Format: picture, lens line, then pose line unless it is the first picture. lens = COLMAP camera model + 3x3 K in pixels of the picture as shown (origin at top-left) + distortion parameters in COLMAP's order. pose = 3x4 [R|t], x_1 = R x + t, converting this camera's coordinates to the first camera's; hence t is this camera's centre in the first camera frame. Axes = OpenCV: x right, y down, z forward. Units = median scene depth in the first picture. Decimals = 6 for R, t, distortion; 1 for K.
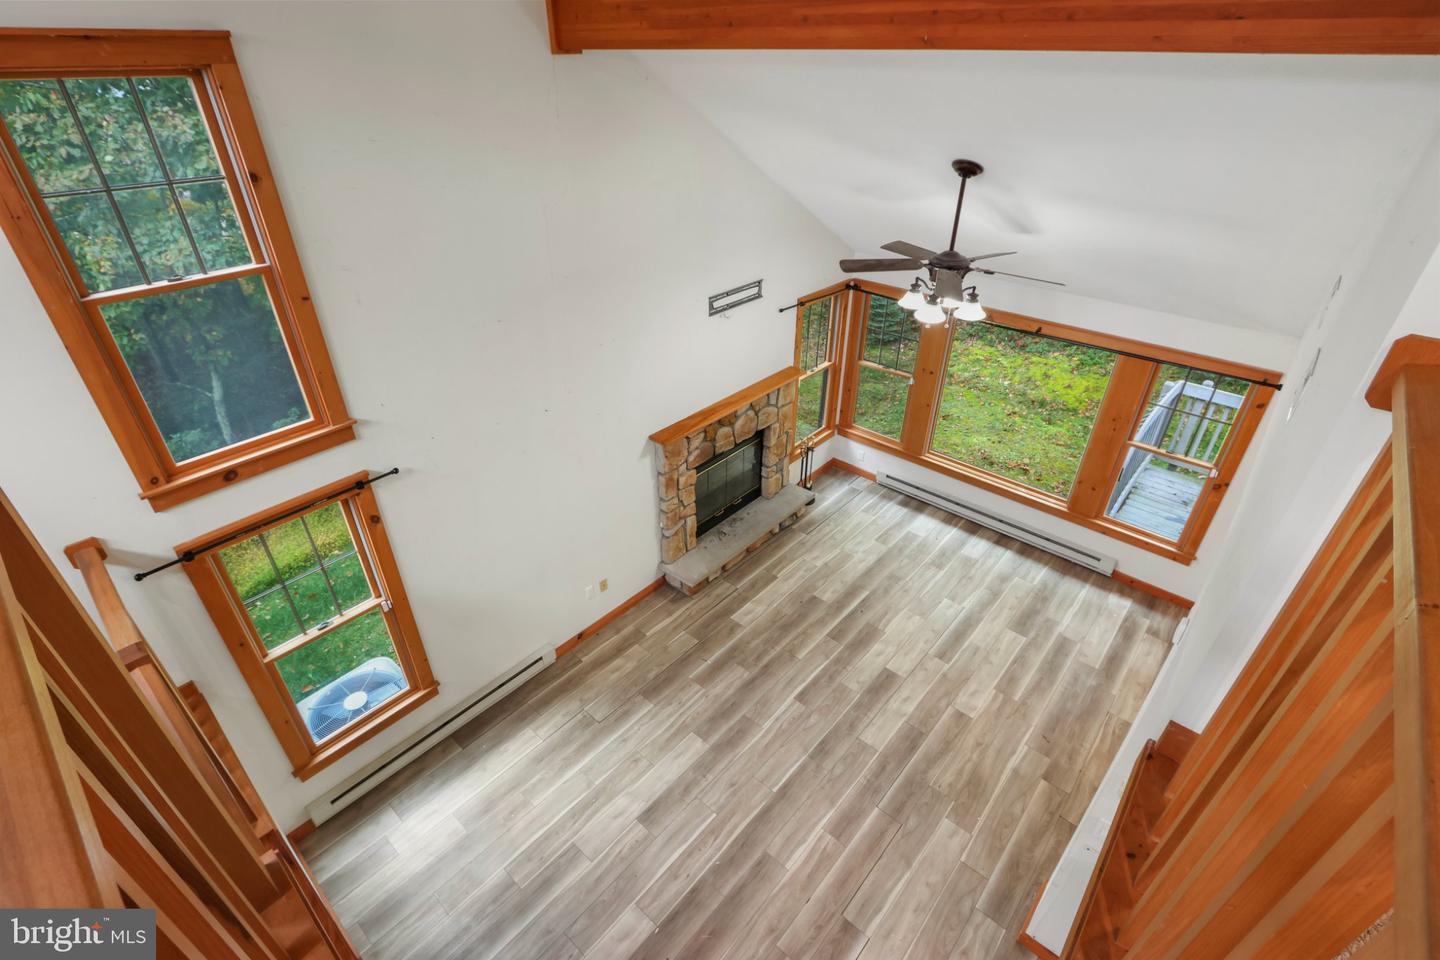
lens RADIAL K [[660.9, 0, 714.4], [0, 660.9, 476.0], [0, 0, 1]] dist [-0.005052, -0.000294]
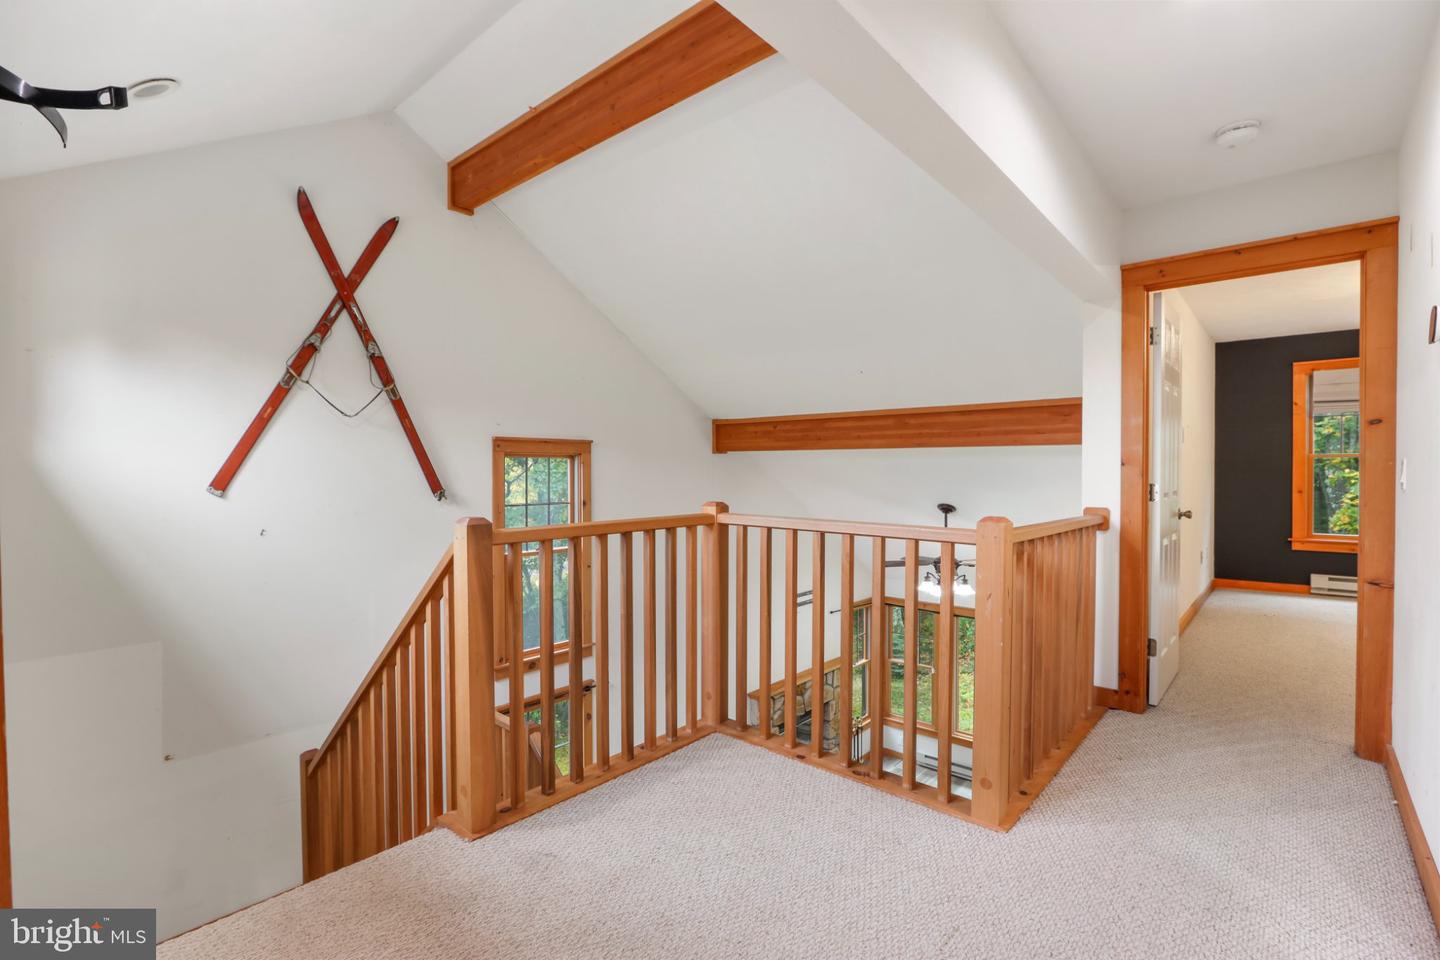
lens RADIAL K [[660.9, 0, 714.4], [0, 660.9, 476.0], [0, 0, 1]] dist [-0.005052, -0.000294]
pose [[0.999997, -0.000002, 0.002398, -0.218991], [0.001272, 0.848090, -0.529850, 0.359925], [-0.002032, 0.529851, 0.848088, -0.490408]]
